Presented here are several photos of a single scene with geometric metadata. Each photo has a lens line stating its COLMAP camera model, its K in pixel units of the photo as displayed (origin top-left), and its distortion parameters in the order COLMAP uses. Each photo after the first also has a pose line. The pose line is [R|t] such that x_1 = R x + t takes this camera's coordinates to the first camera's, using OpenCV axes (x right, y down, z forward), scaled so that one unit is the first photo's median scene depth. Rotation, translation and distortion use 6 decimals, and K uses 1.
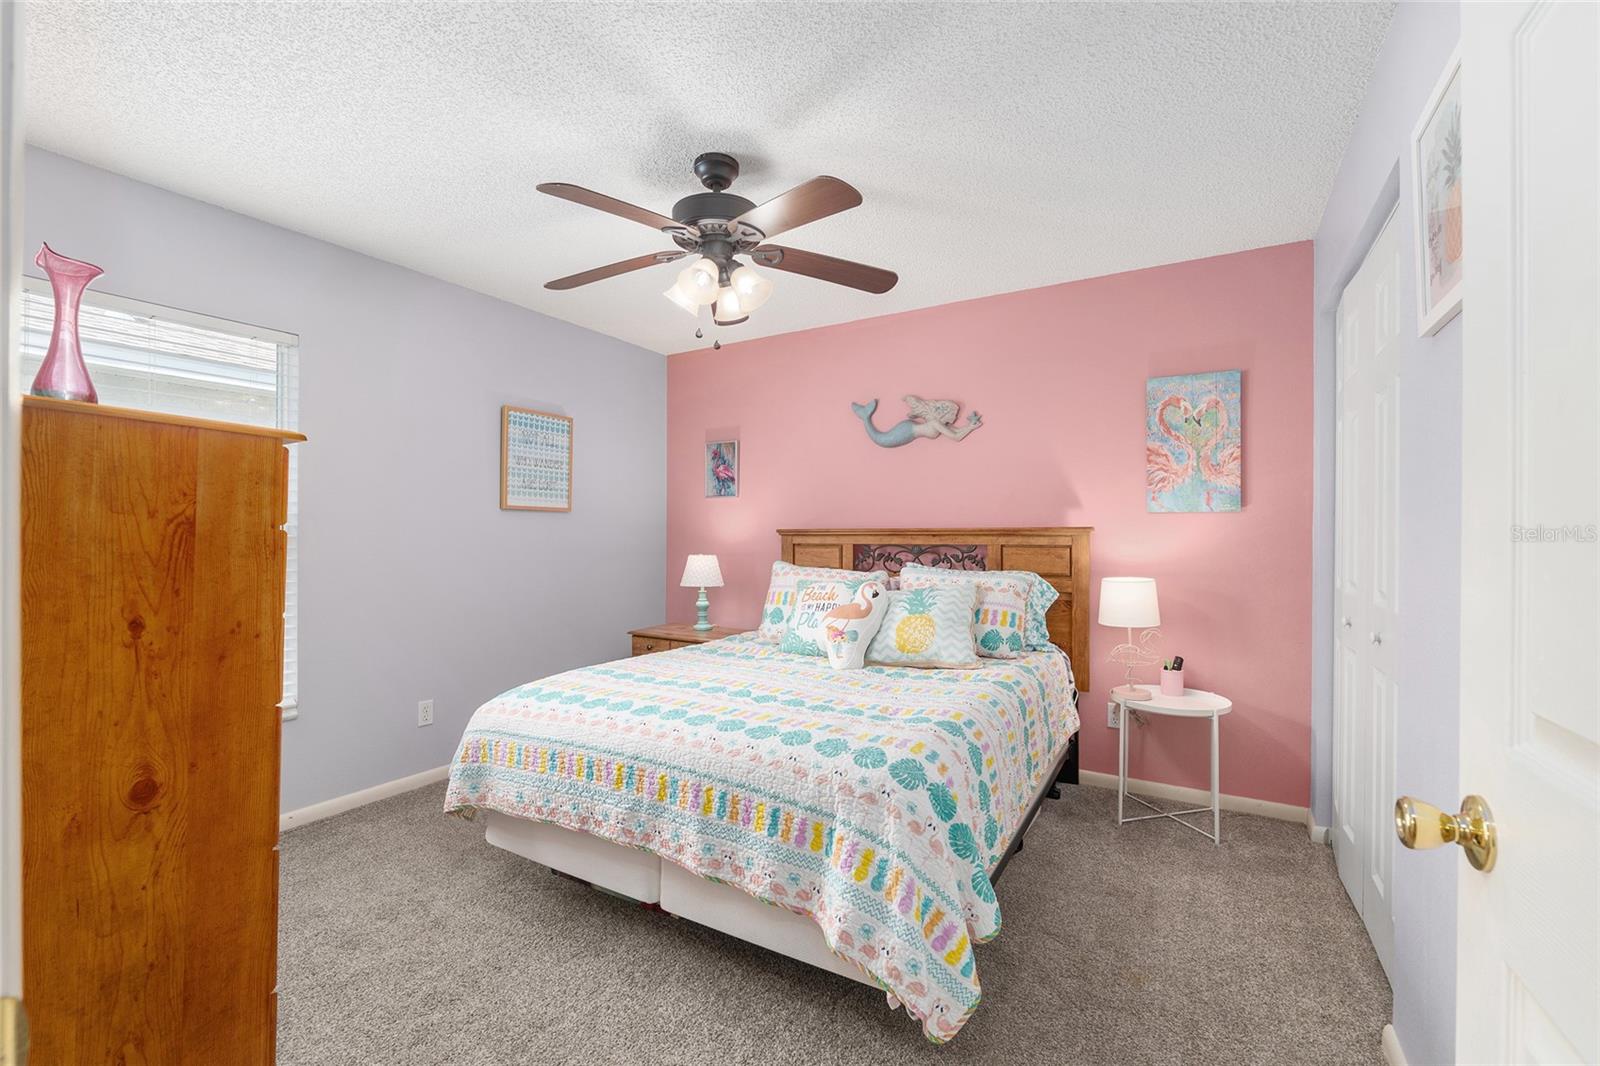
lens RADIAL K [[655.1, 0, 809.2], [0, 655.1, 530.7], [0, 0, 1]] dist [-0.011114, -0.000162]
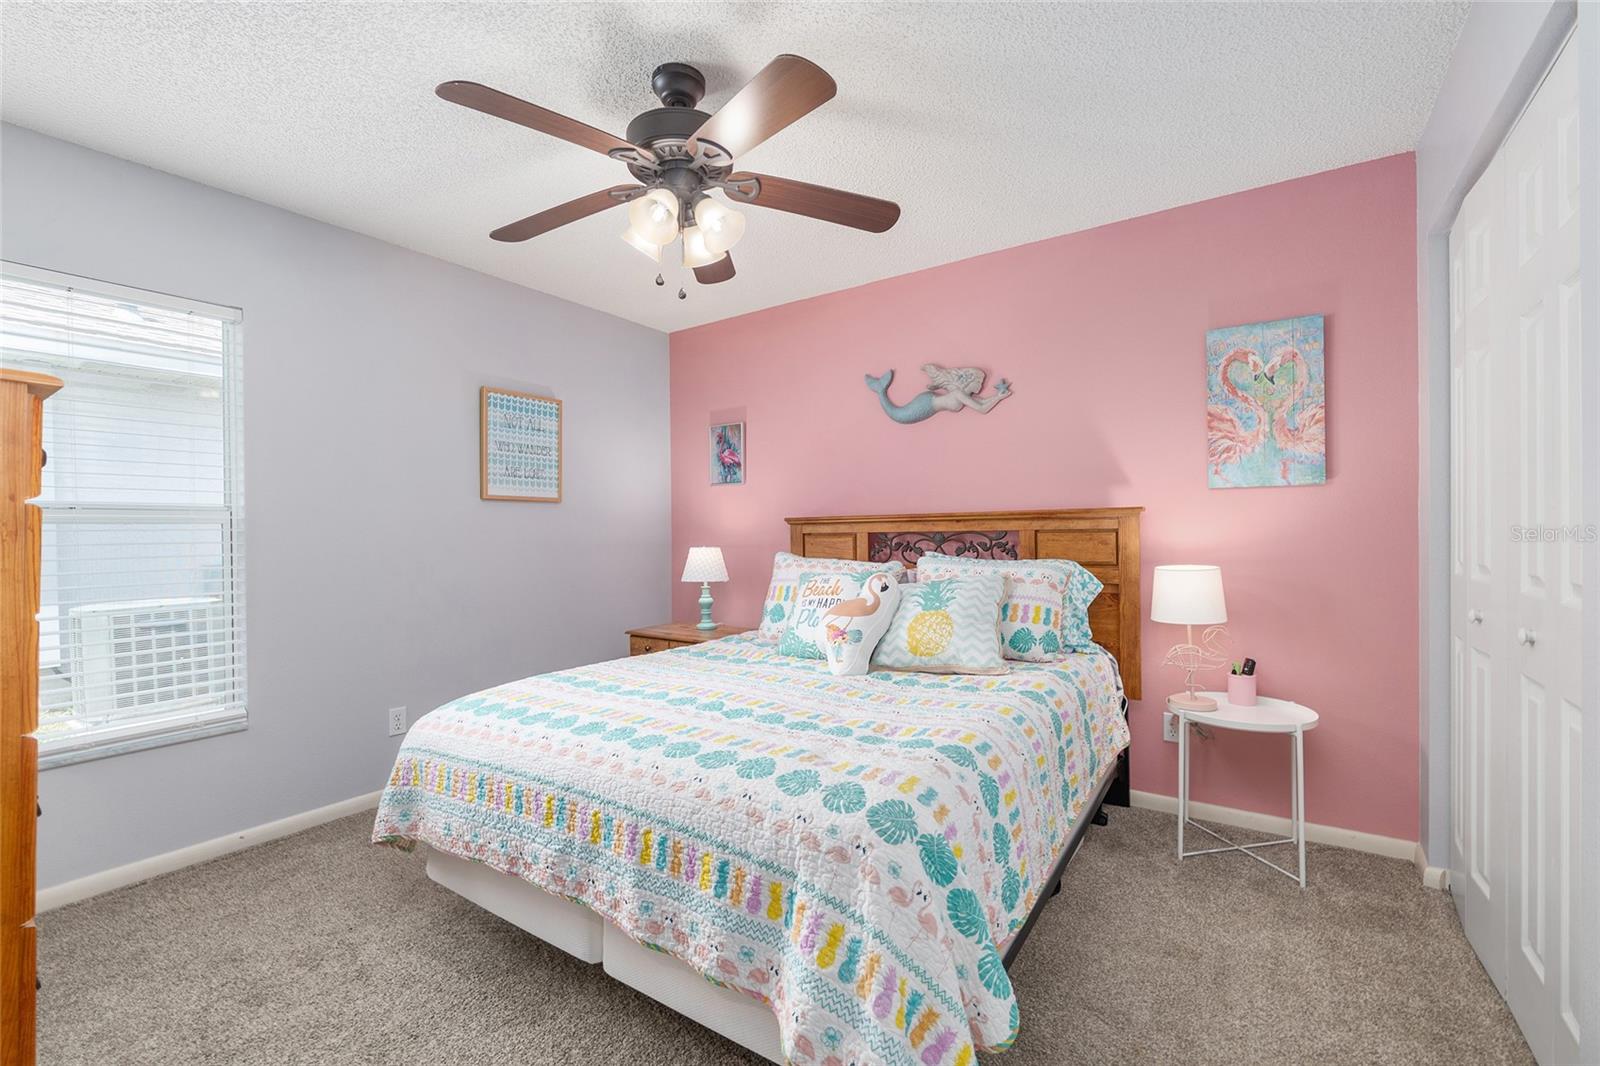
lens RADIAL K [[697.7, 0, 789.1], [0, 697.7, 525.6], [0, 0, 1]] dist [-0.008181, 0.000798]
pose [[0.997940, -0.013764, -0.062658, 0.043197], [0.014071, 0.999891, 0.004468, 0.012098], [0.062590, -0.005341, 0.998025, 0.093585]]
